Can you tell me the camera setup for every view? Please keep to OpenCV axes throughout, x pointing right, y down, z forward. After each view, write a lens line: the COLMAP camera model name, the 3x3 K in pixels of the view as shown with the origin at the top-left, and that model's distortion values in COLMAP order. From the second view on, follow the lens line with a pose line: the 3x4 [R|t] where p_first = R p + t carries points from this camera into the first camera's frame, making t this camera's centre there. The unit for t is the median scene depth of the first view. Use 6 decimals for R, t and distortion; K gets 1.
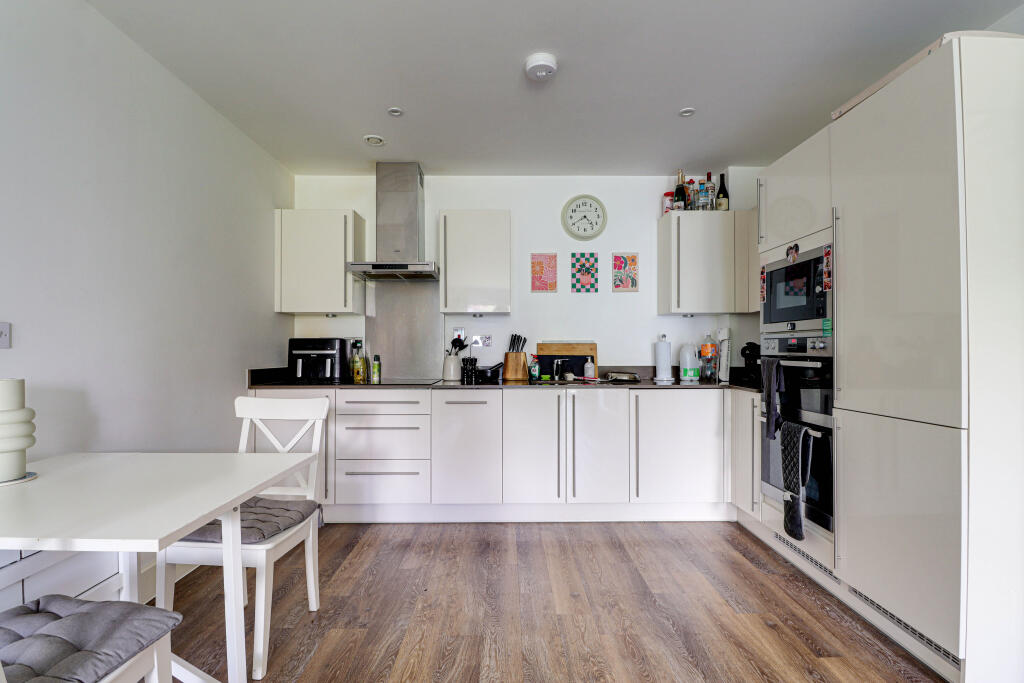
lens RADIAL K [[479.6, 0, 516.6], [0, 479.6, 346.3], [0, 0, 1]] dist [-0.006000, -0.009192]
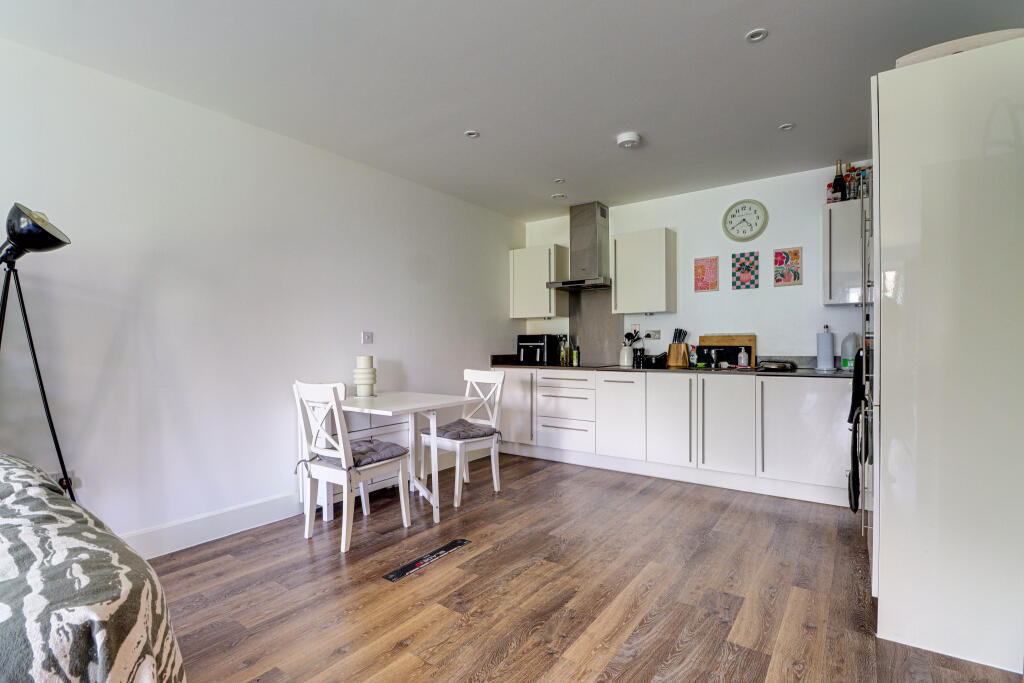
lens RADIAL K [[479.6, 0, 509.0], [0, 479.6, 344.7], [0, 0, 1]] dist [-0.006000, -0.009192]
pose [[0.803029, -0.004428, -0.595924, 0.379011], [0.012787, 0.999870, 0.009802, -0.001702], [0.595803, -0.015492, 0.802981, -0.217493]]
